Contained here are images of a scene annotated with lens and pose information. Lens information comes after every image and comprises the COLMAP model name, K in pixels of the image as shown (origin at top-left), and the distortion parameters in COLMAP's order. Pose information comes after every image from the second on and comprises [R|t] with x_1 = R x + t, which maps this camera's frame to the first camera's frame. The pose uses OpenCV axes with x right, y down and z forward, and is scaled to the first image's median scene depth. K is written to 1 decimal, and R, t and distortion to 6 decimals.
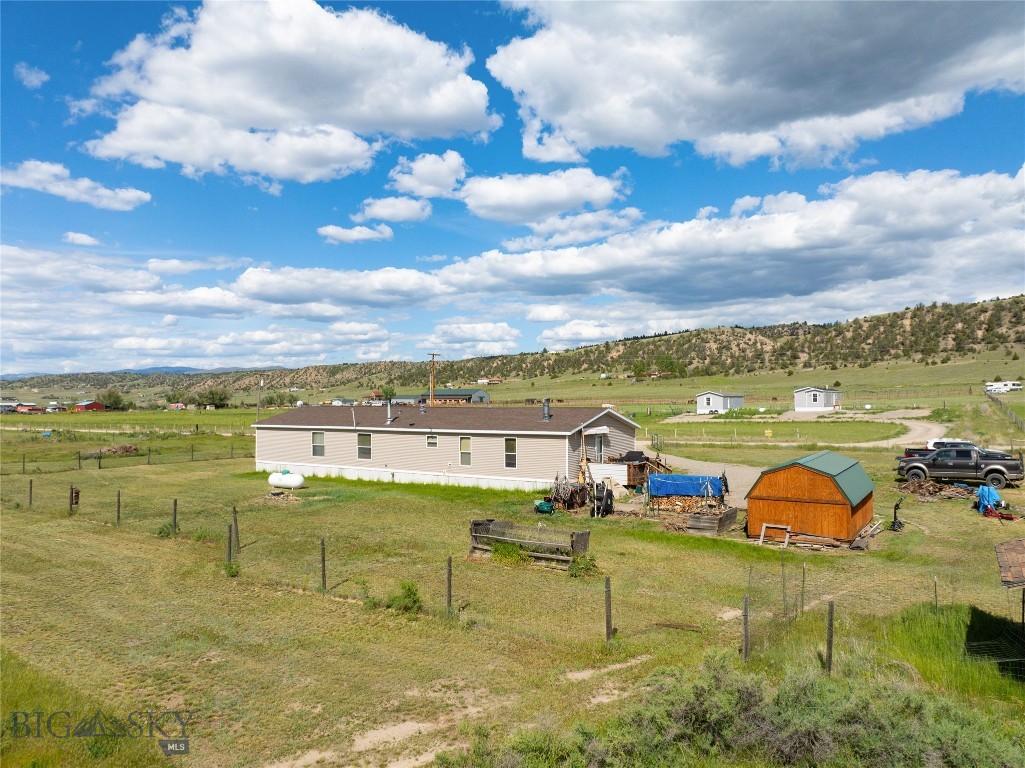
lens RADIAL K [[714.8, 0, 522.2], [0, 714.8, 385.2], [0, 0, 1]] dist [-0.057668, 0.027930]
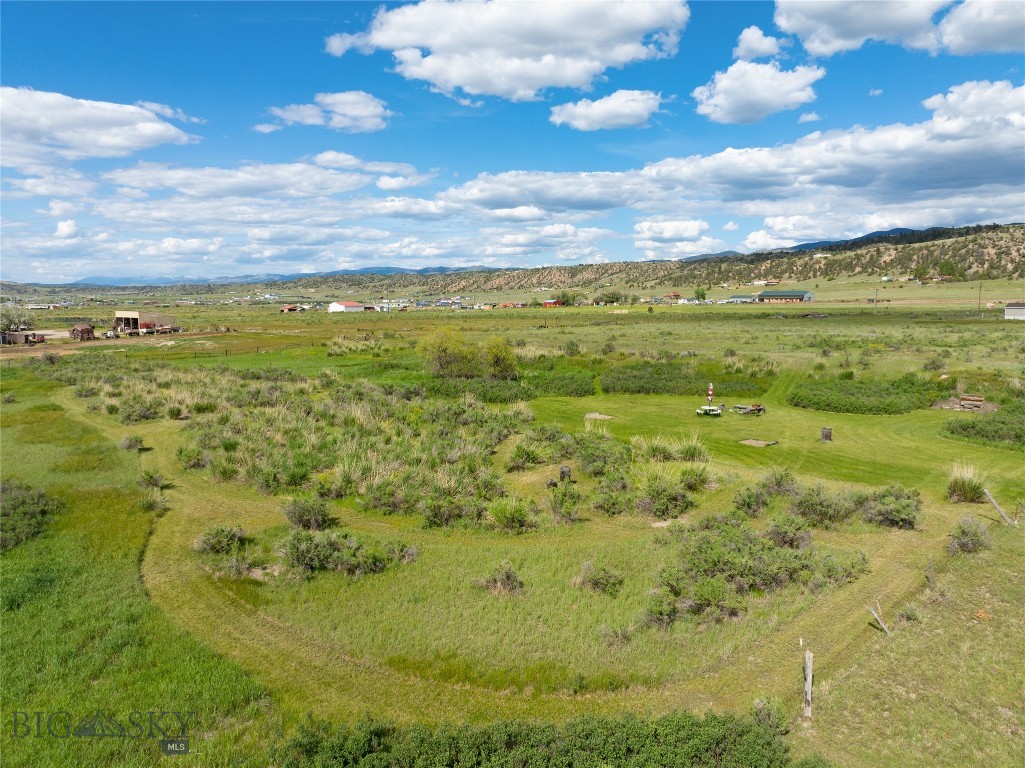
lens RADIAL K [[723.8, 0, 510.6], [0, 723.8, 380.8], [0, 0, 1]] dist [-0.044490, 0.008076]
pose [[0.963856, 0.031639, -0.264538, -0.148883], [0.004047, 0.991070, 0.133281, -0.005787], [0.266392, -0.129535, 0.955121, -0.268518]]
